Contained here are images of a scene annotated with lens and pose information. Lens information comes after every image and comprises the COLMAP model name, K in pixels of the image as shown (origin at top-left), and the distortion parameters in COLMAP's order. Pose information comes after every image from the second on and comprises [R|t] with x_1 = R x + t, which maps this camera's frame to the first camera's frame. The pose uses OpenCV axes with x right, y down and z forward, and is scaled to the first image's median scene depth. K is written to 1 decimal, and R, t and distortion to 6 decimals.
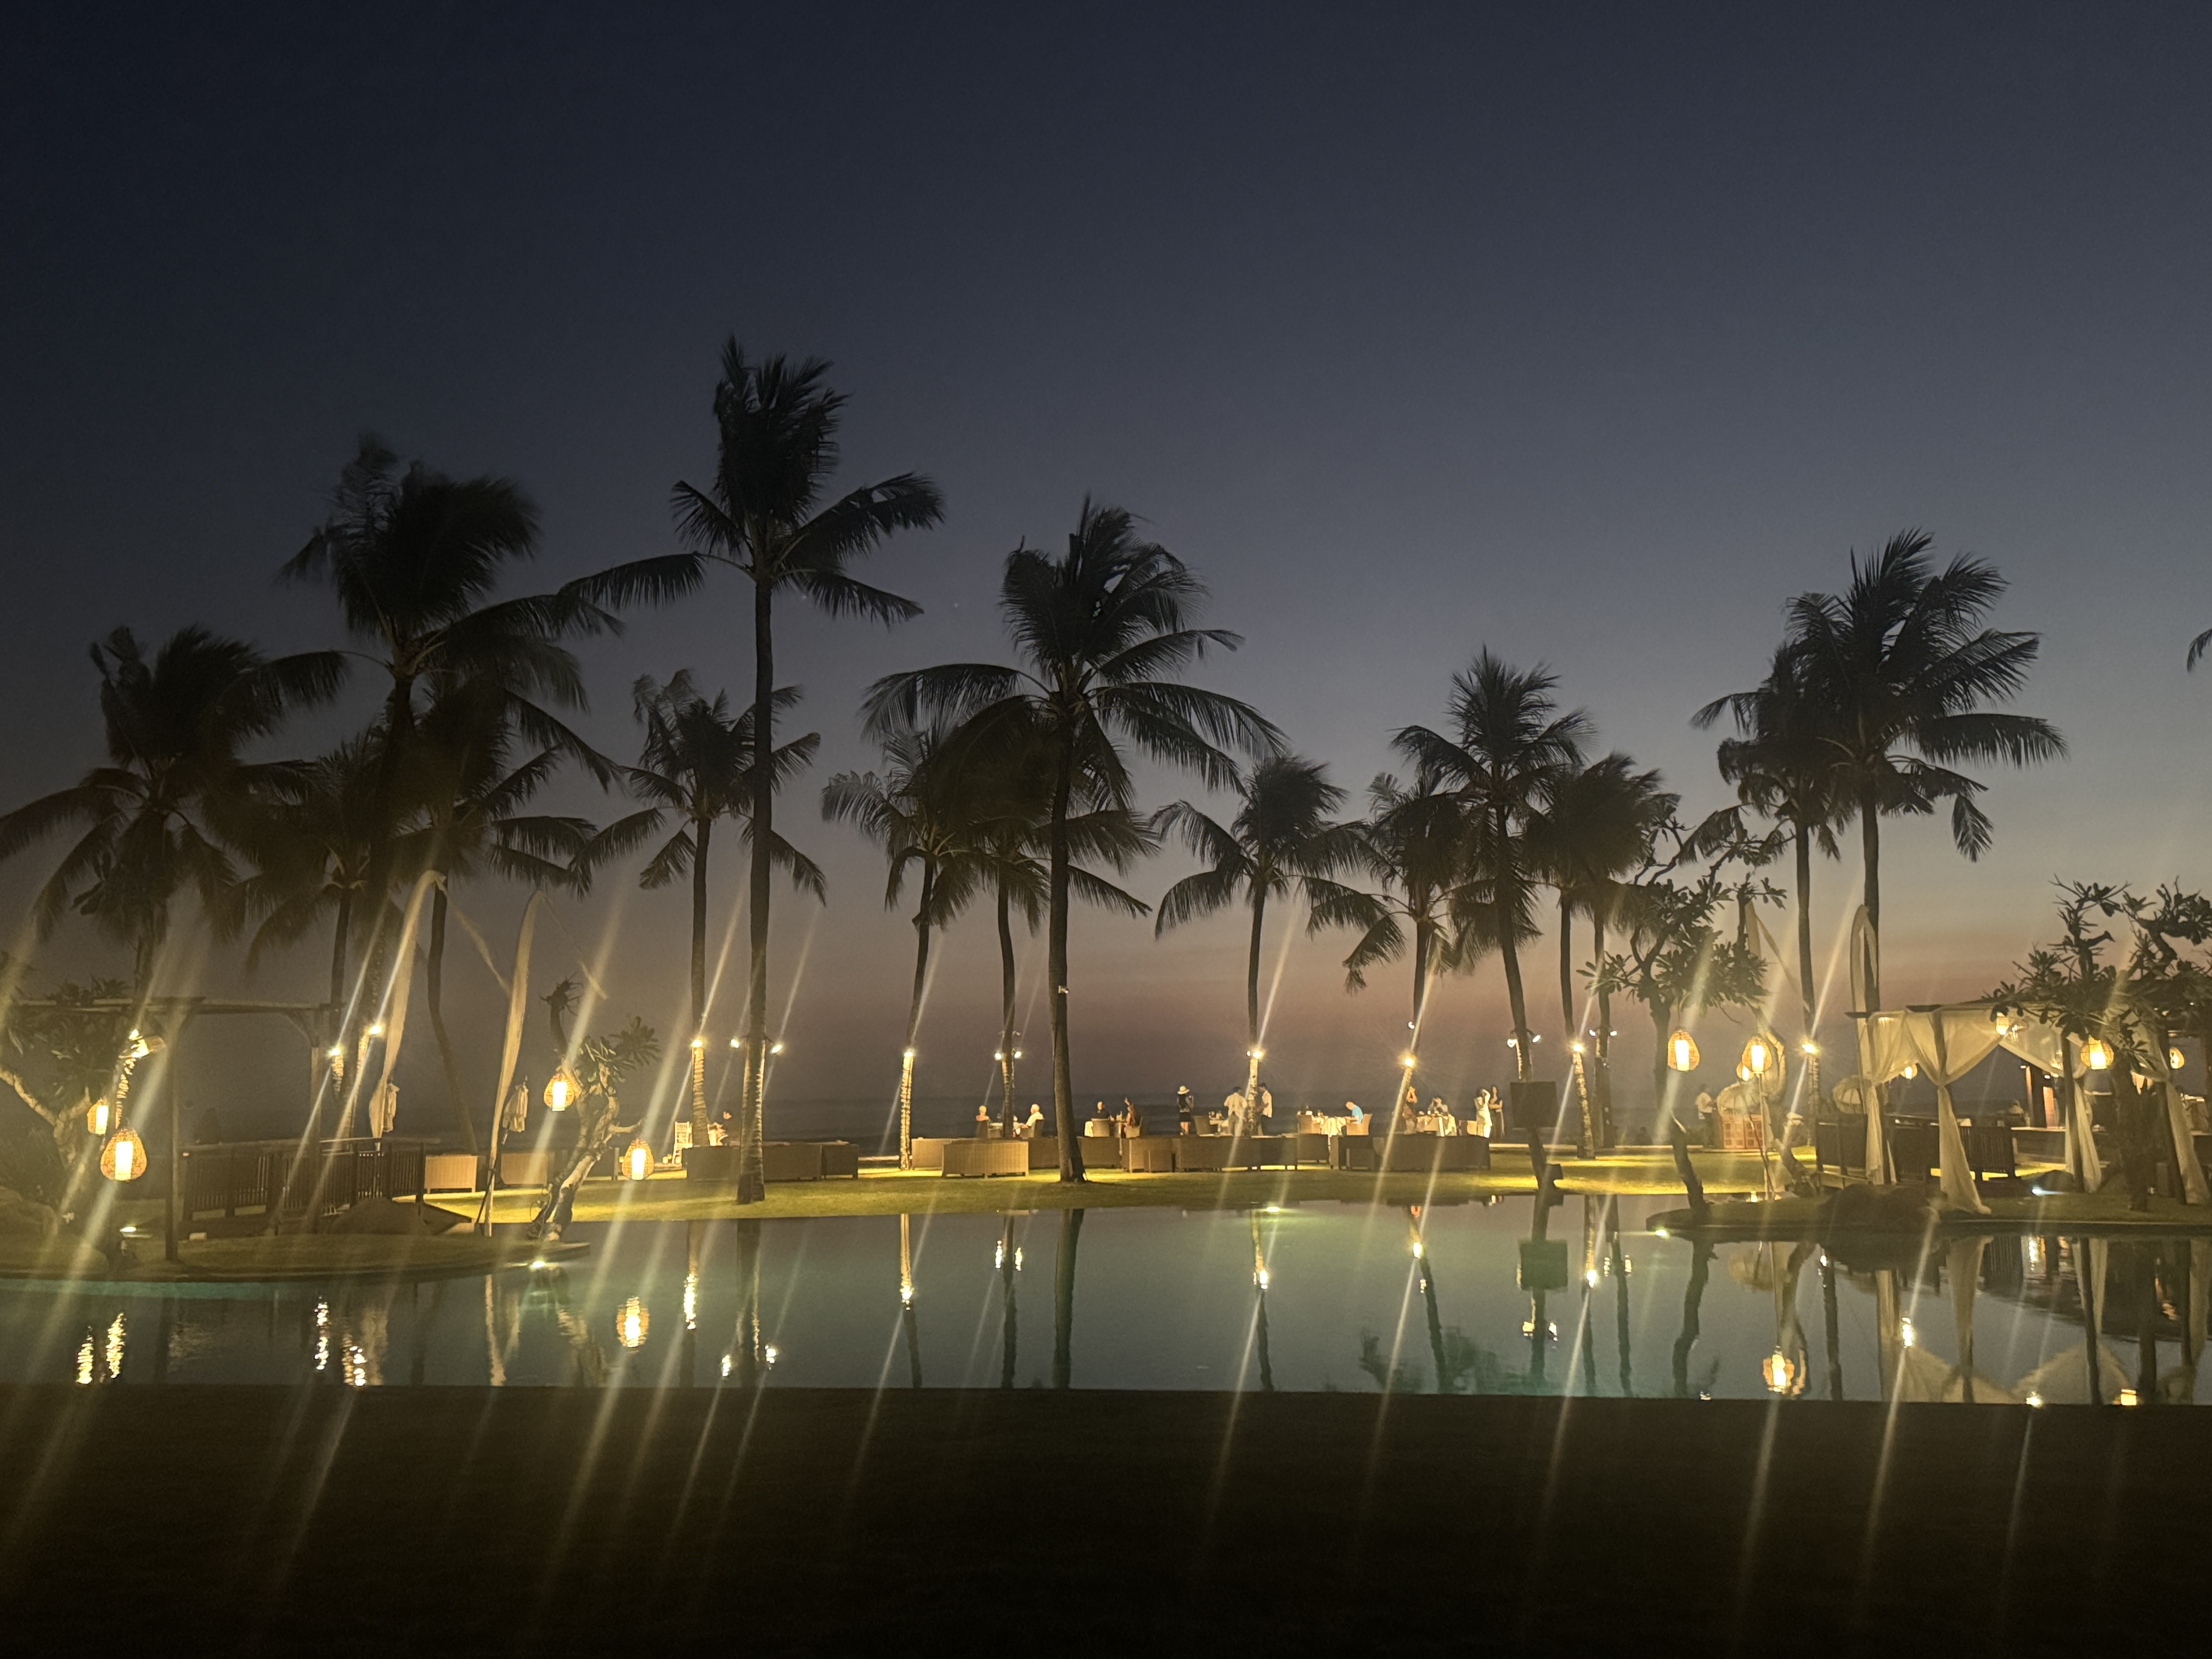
lens RADIAL K [[1828.9, 0, 1084.8], [0, 1828.9, 772.5], [0, 0, 1]] dist [-0.011630, -0.023022]
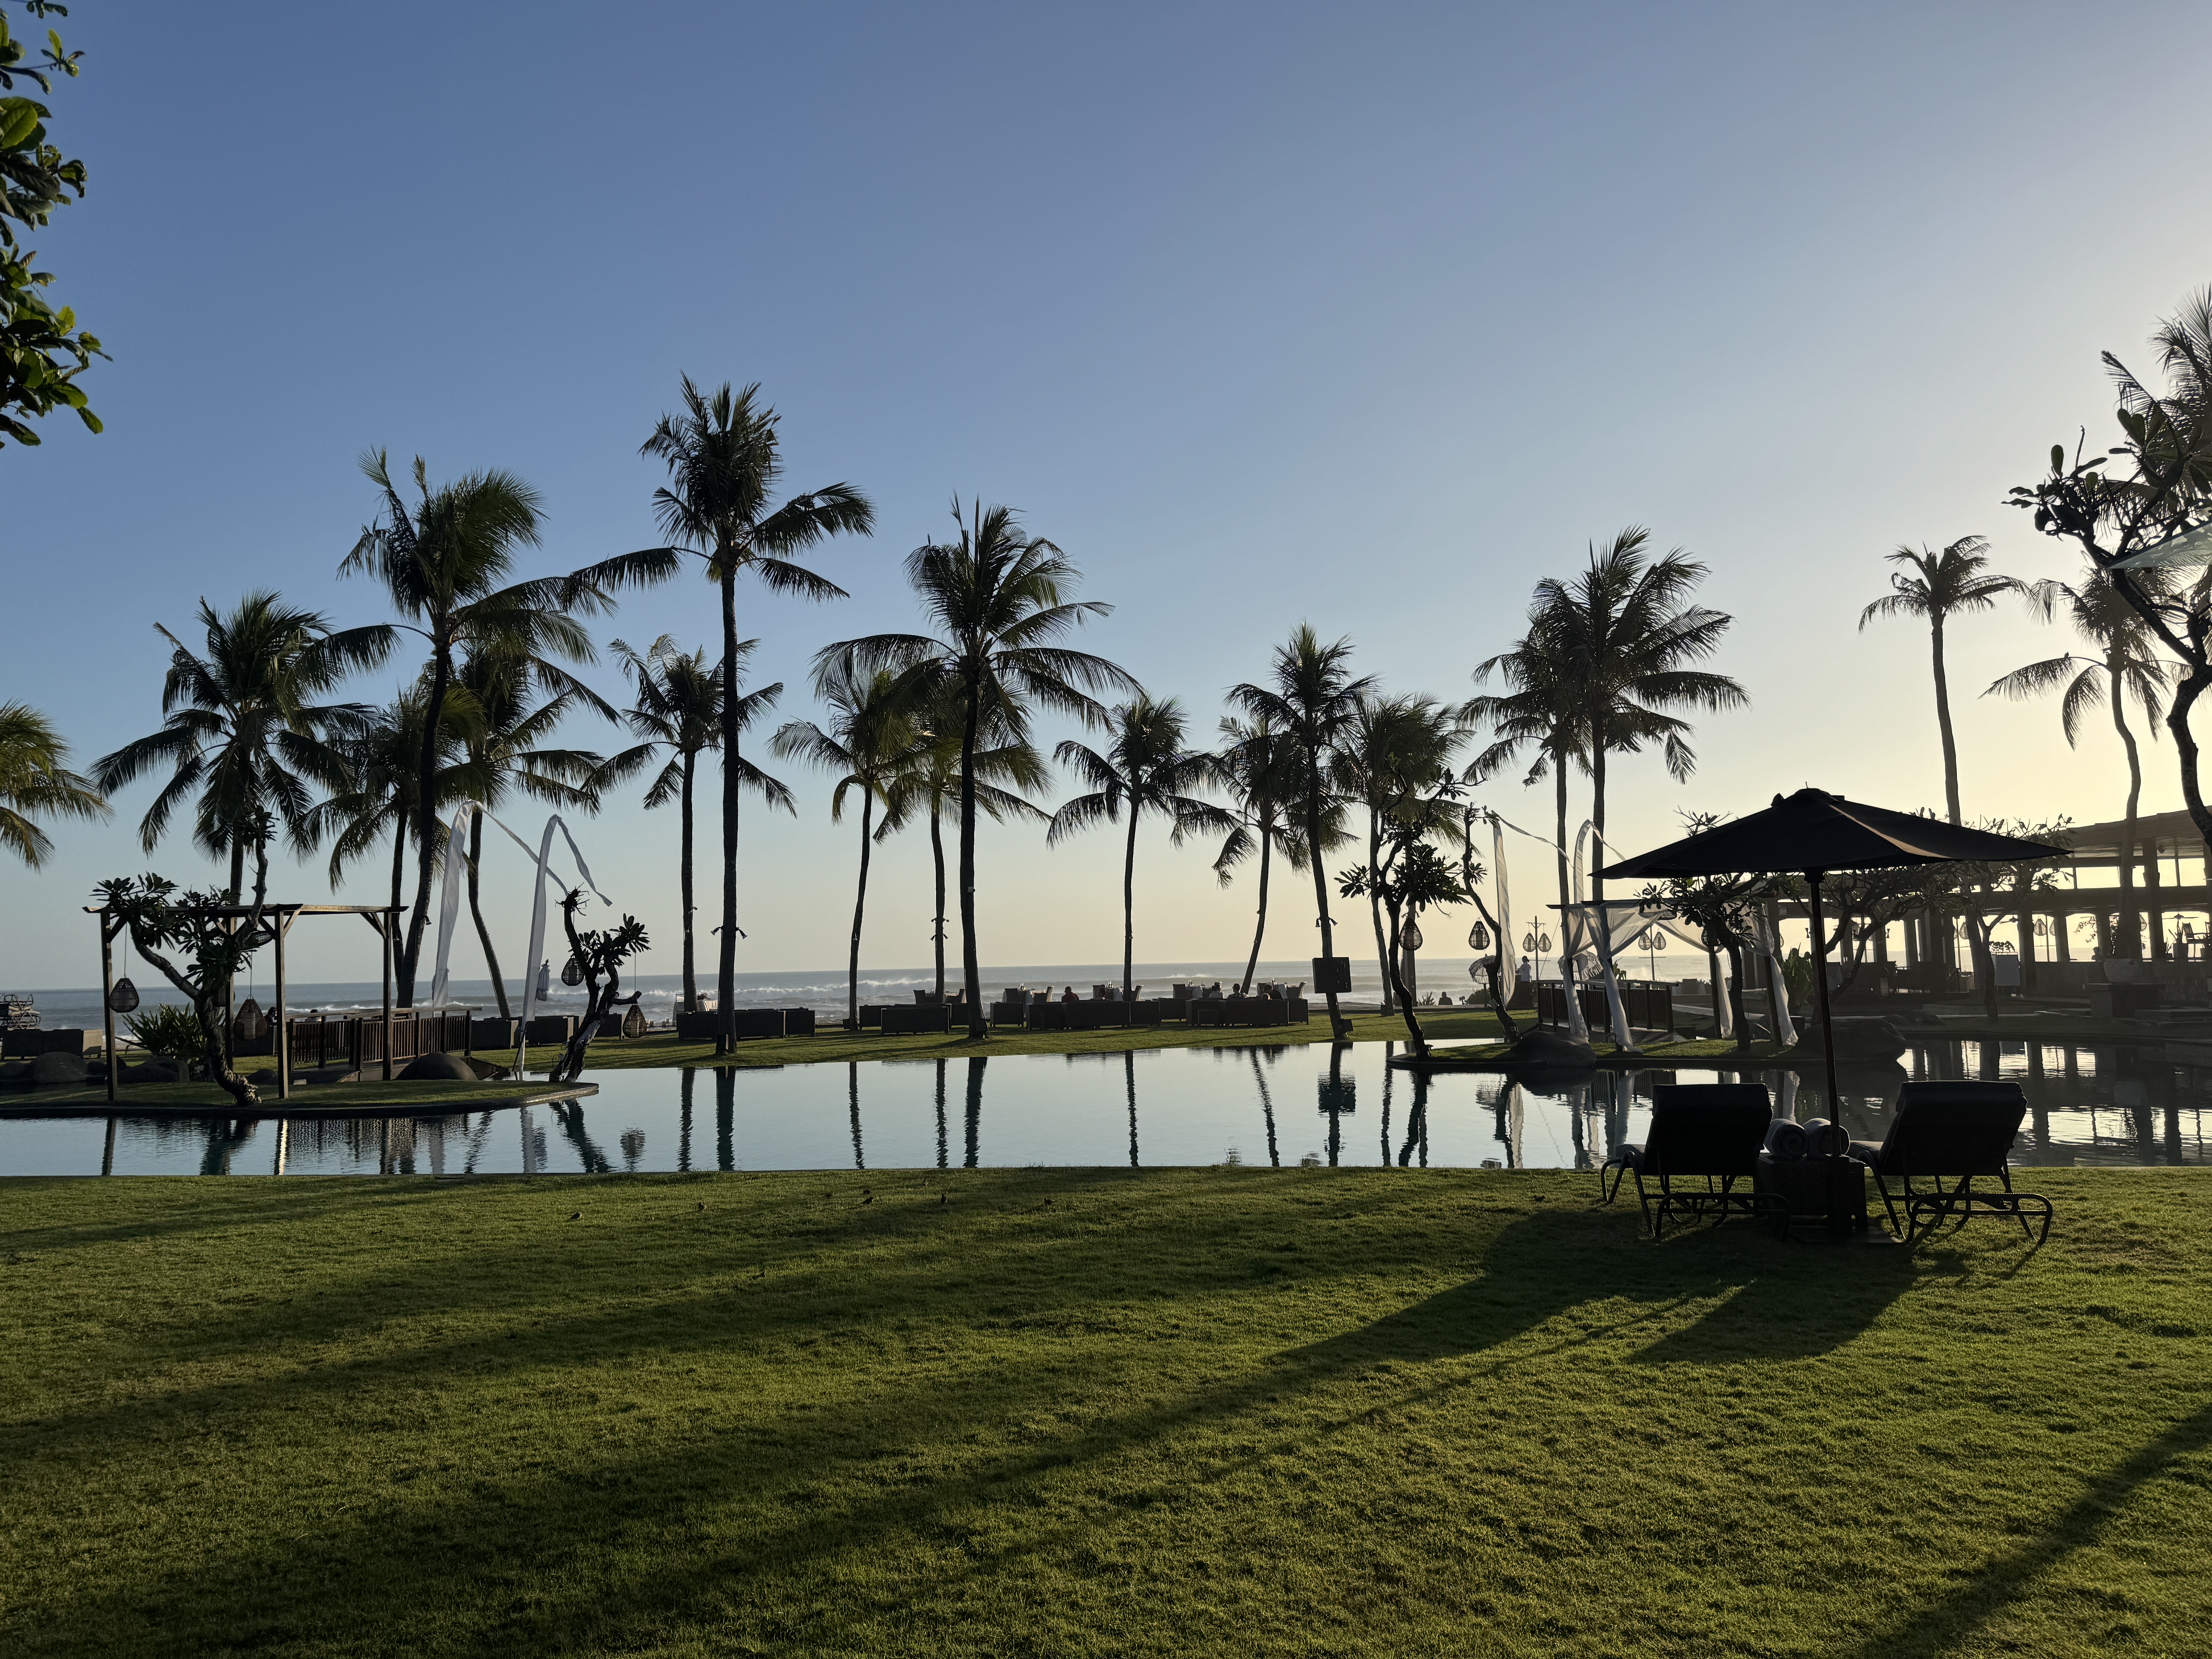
lens RADIAL K [[1565.6, 0, 1116.2], [0, 1565.6, 832.1], [0, 0, 1]] dist [-0.041957, 0.009266]
pose [[0.998768, -0.004858, 0.049394, 0.033361], [0.000341, 0.995847, 0.091046, -0.018932], [-0.049631, -0.090917, 0.994621, -0.086936]]
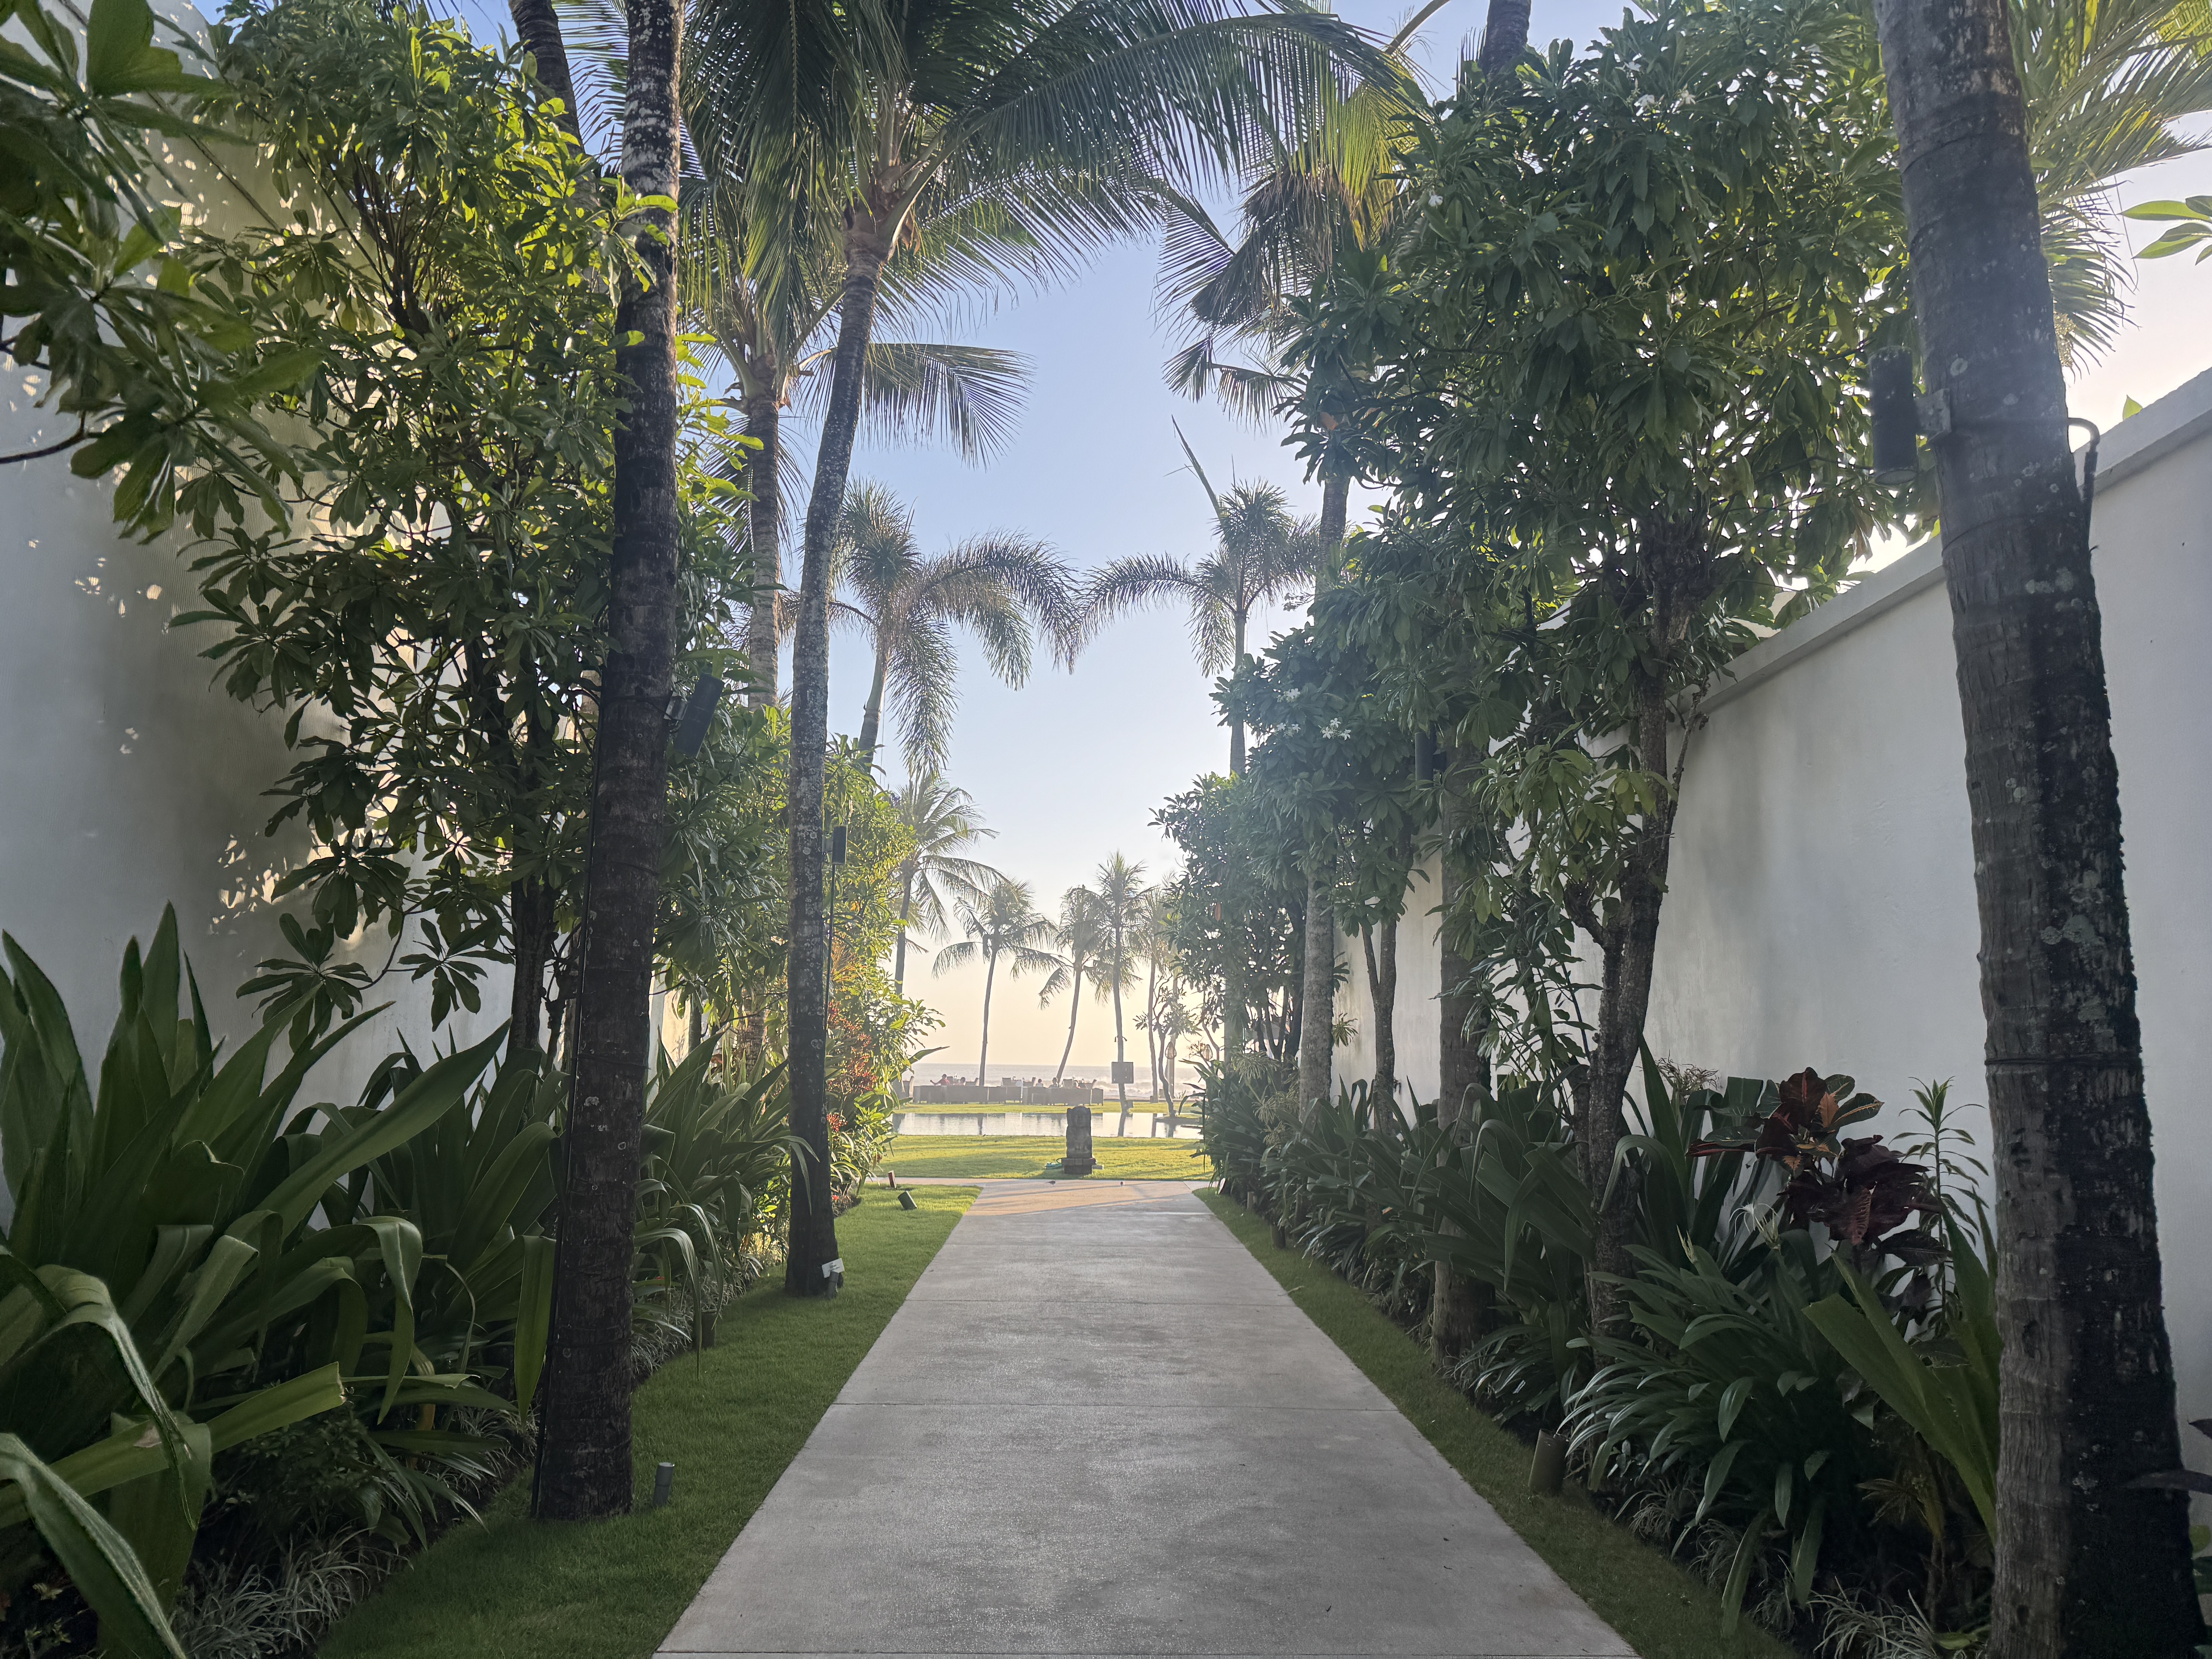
lens RADIAL K [[1565.6, 0, 1106.0], [0, 1565.6, 827.4], [0, 0, 1]] dist [-0.041957, 0.009266]
pose [[0.981680, 0.067112, 0.178325, -0.093621], [-0.072093, 0.997164, 0.021594, -0.117432], [-0.176370, -0.034055, 0.983735, -0.648953]]
